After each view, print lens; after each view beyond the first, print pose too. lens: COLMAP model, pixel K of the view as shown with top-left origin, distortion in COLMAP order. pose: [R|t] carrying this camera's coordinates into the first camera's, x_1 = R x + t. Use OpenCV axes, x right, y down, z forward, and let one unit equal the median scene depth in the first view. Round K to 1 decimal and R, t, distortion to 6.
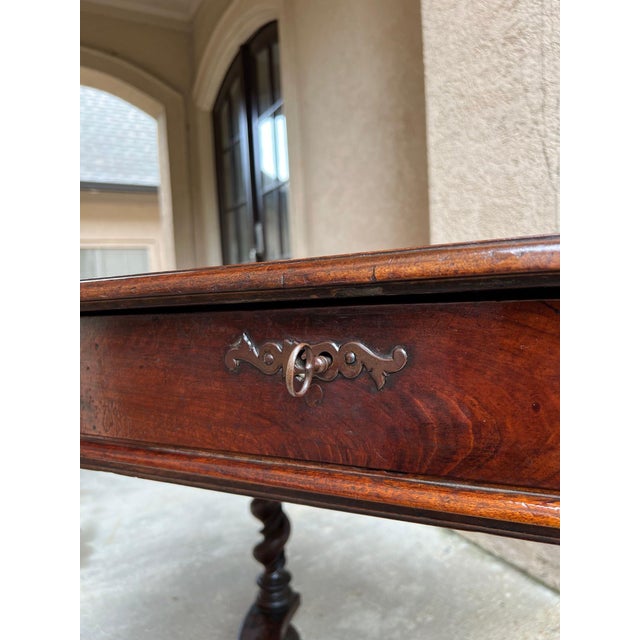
lens RADIAL K [[487.1, 0, 331.3], [0, 487.1, 319.5], [0, 0, 1]] dist [0.044977, -0.063253]
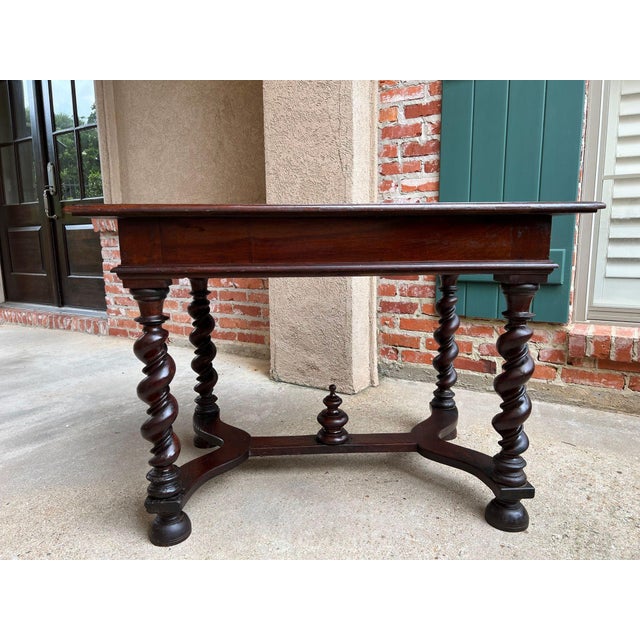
lens RADIAL K [[482.4, 0, 323.4], [0, 482.4, 323.0], [0, 0, 1]] dist [0.047846, -0.059844]
pose [[0.877805, -0.040032, 0.477342, -0.461411], [-0.006135, 0.995480, 0.094768, 0.099597], [-0.478978, -0.086117, 0.873592, -0.550729]]
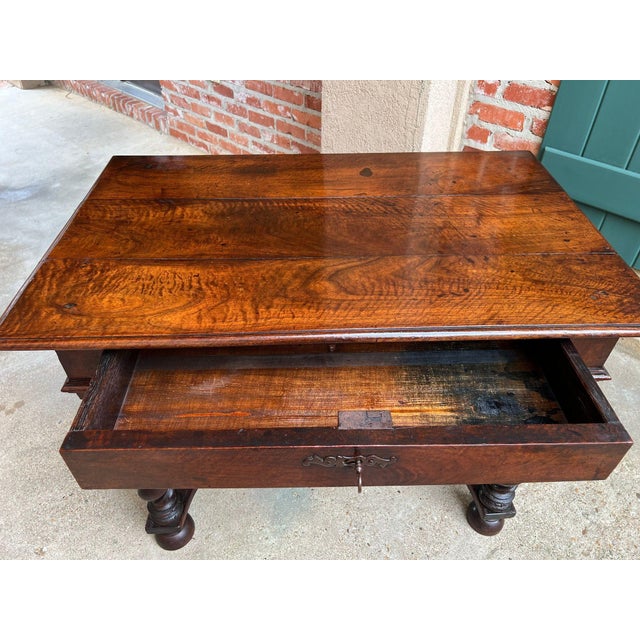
lens RADIAL K [[482.4, 0, 322.0], [0, 482.4, 320.8], [0, 0, 1]] dist [0.047846, -0.059844]
pose [[0.959959, -0.136359, 0.244713, -0.198471], [-0.042620, 0.792281, 0.608666, -0.401195], [-0.276878, -0.594724, 0.754746, -0.295780]]
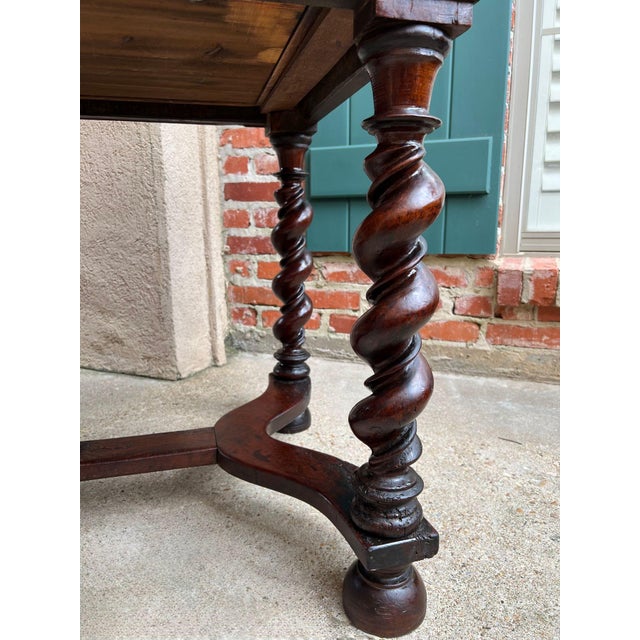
lens RADIAL K [[487.1, 0, 324.0], [0, 487.1, 325.5], [0, 0, 1]] dist [0.044977, -0.063253]
pose [[0.770140, -0.081683, 0.632623, 0.028728], [0.000425, 0.991833, 0.127546, 0.262342], [-0.637875, -0.097960, 0.763885, -0.132680]]
